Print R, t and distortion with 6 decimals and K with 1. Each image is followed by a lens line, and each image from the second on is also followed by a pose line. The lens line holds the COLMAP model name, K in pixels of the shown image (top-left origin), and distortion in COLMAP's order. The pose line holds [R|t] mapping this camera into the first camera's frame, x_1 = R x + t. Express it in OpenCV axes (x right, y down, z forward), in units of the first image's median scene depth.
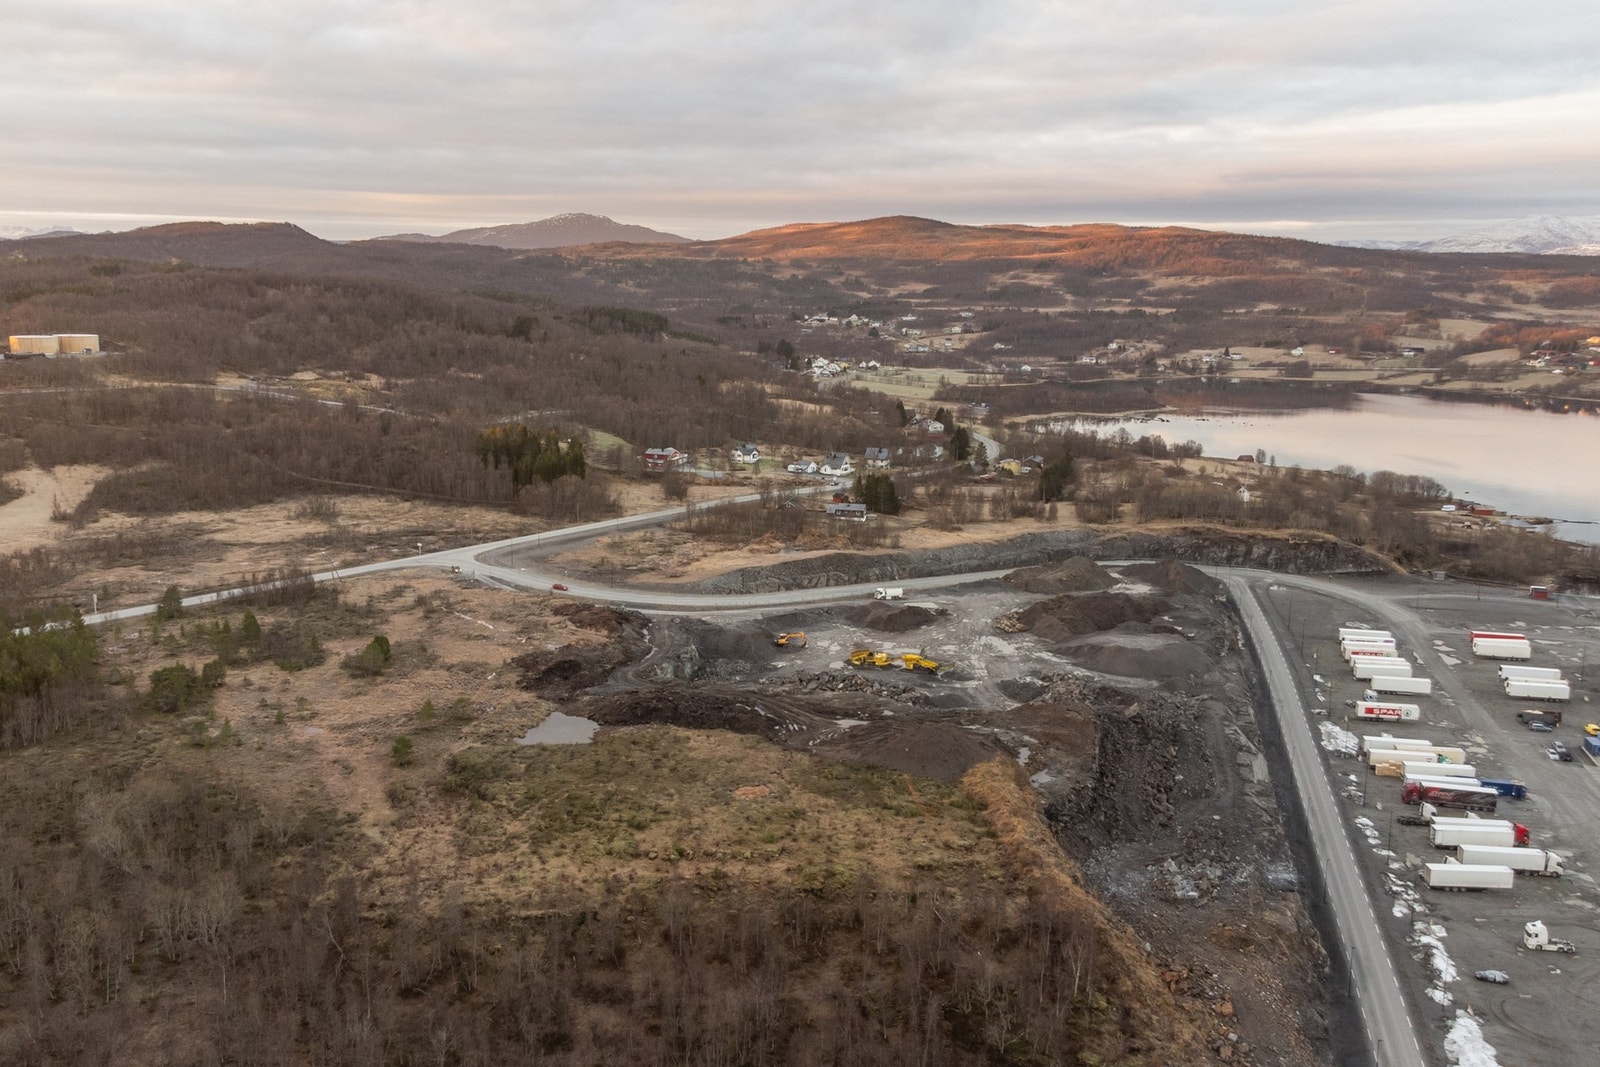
lens RADIAL K [[1433.6, 0, 793.0], [0, 1433.6, 539.4], [0, 0, 1]] dist [0.035304, 0.012735]
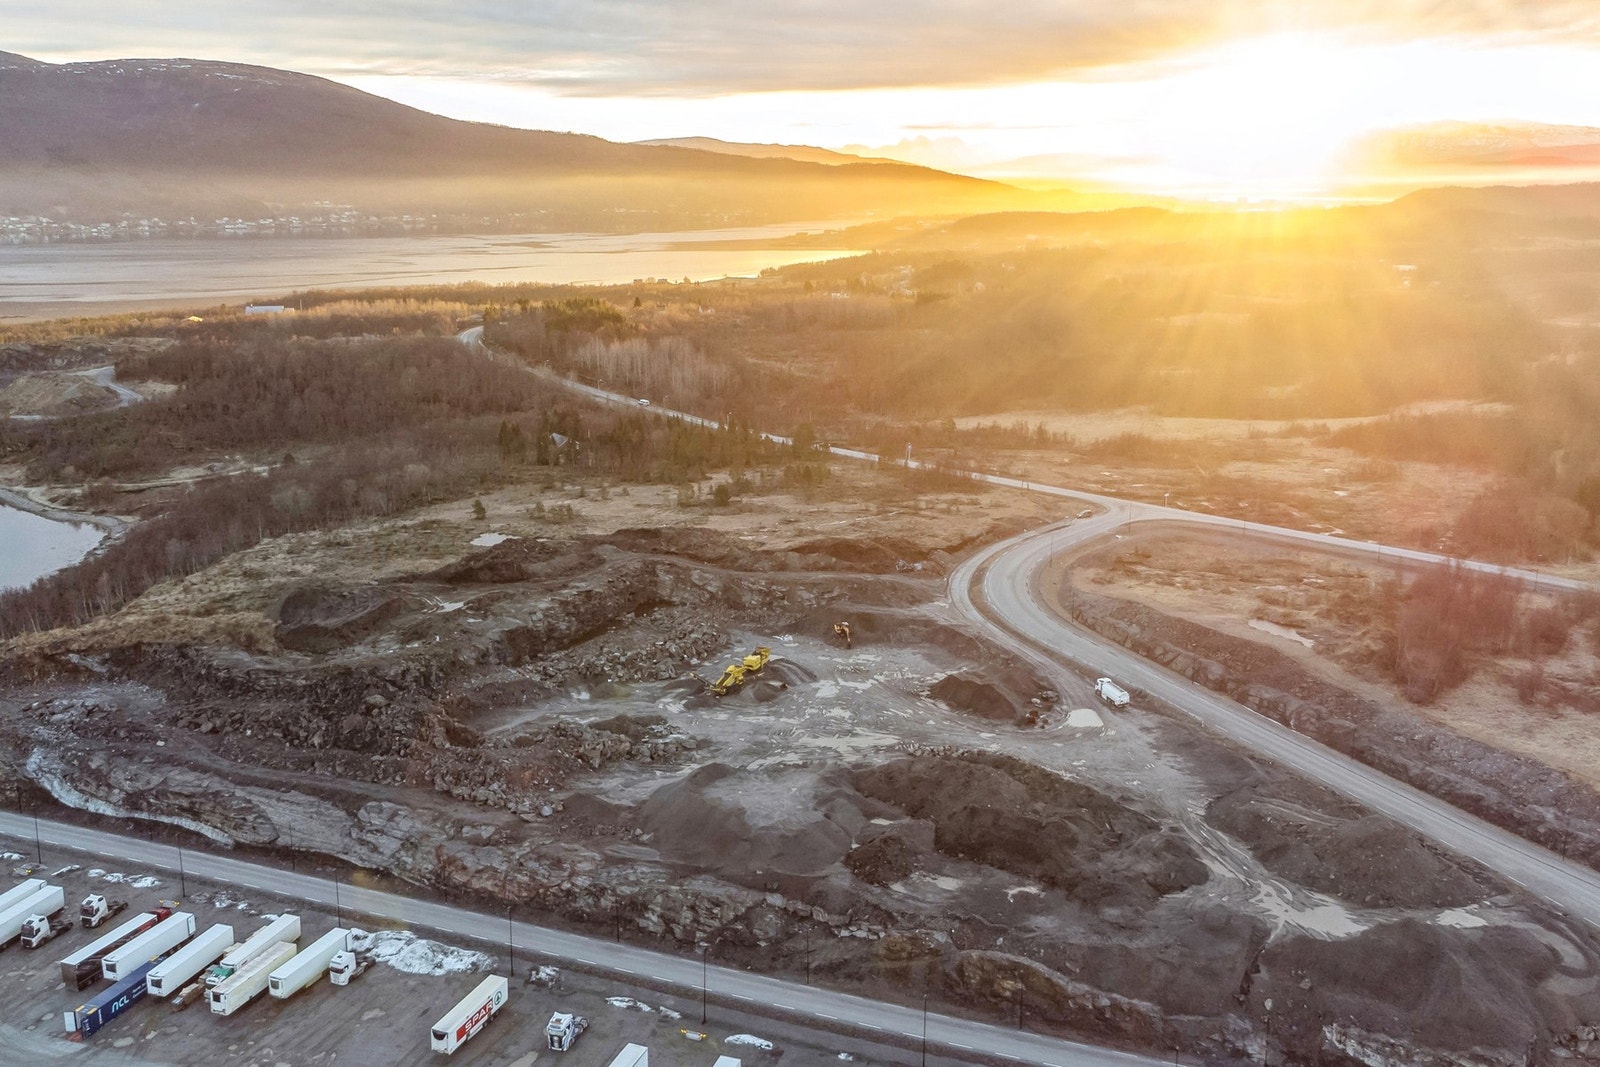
lens RADIAL K [[1433.6, 0, 810.2], [0, 1433.6, 534.9], [0, 0, 1]] dist [0.035304, 0.012735]
pose [[-0.163414, 0.221319, -0.961412, 0.699644], [-0.180366, 0.951385, 0.249668, -0.168185], [0.969930, 0.214205, -0.115552, 0.923341]]
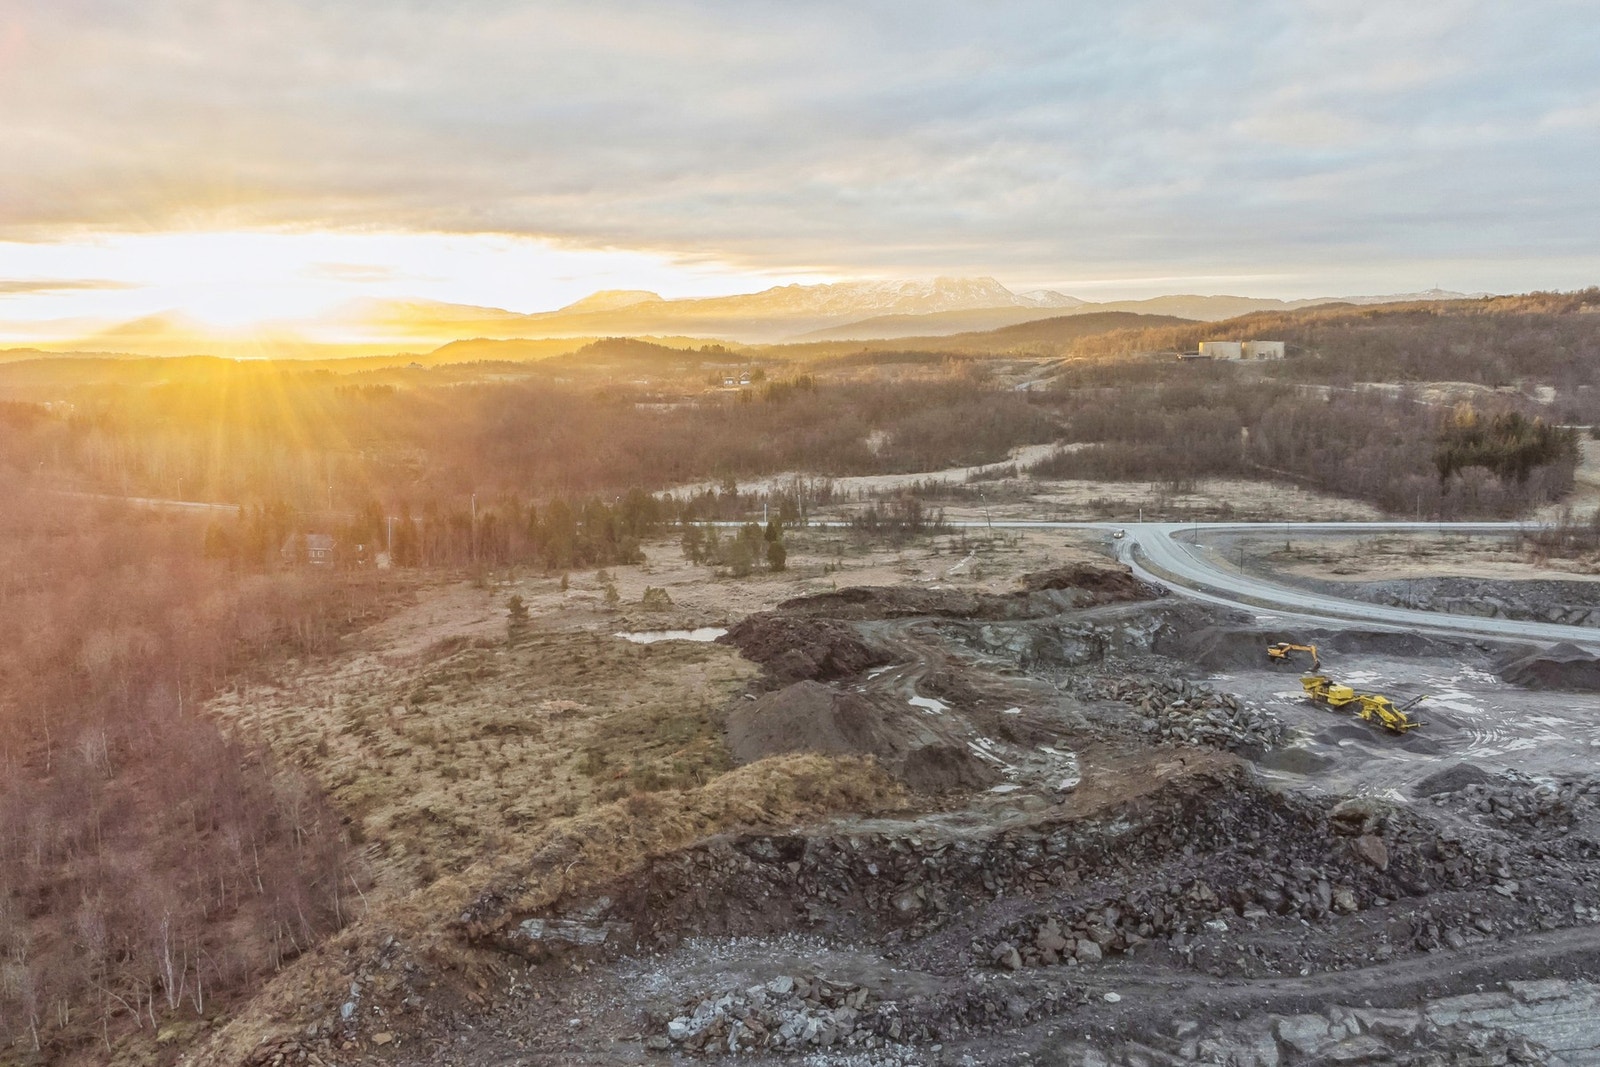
lens RADIAL K [[1433.6, 0, 790.1], [0, 1433.6, 542.2], [0, 0, 1]] dist [0.035304, 0.012735]
pose [[0.509788, 0.094578, -0.855085, 0.380980], [-0.138630, 0.989980, 0.026849, 0.029005], [0.849057, 0.104853, 0.517792, 0.396726]]
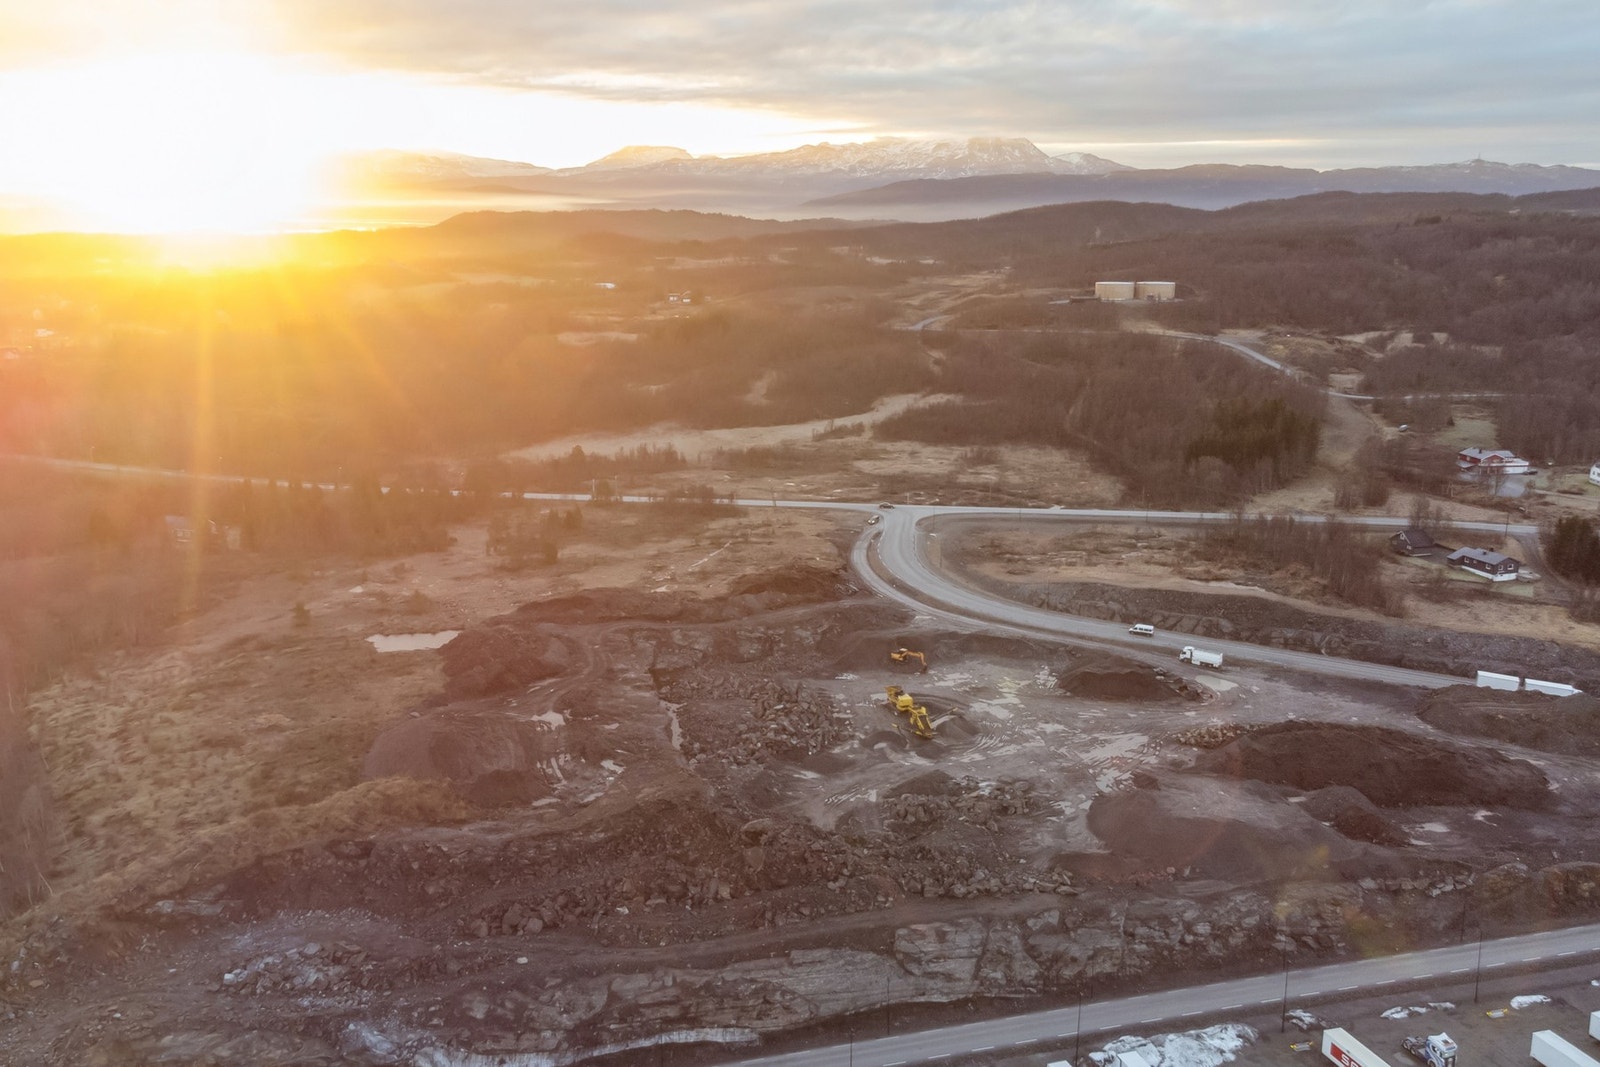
lens RADIAL K [[1433.6, 0, 797.0], [0, 1433.6, 536.7], [0, 0, 1]] dist [0.035304, 0.012735]
pose [[0.493735, 0.182781, -0.850186, 0.574438], [-0.155609, 0.980451, 0.120419, -0.078109], [0.855577, 0.072842, 0.512526, 0.442144]]
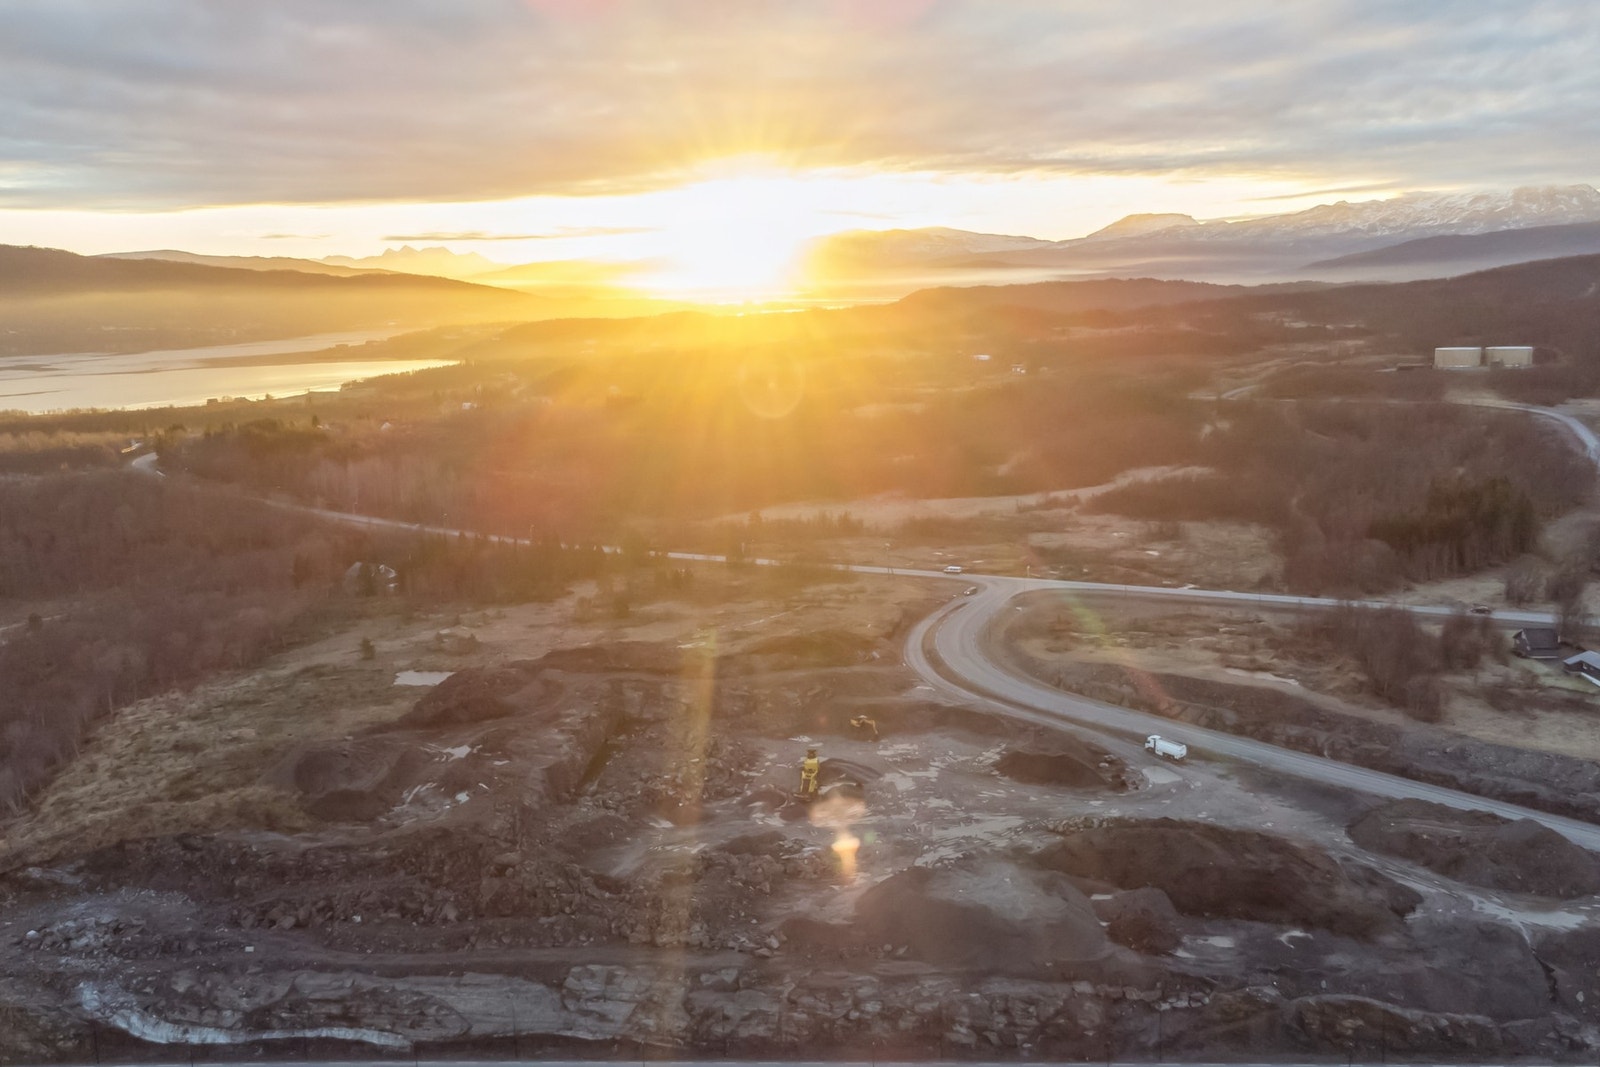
lens RADIAL K [[1433.6, 0, 804.0], [0, 1433.6, 537.1], [0, 0, 1]] dist [0.035304, 0.012735]
pose [[0.176901, 0.152732, -0.972306, 0.691196], [-0.152068, 0.980265, 0.126315, -0.121969], [0.972410, 0.125512, 0.196635, 0.679046]]
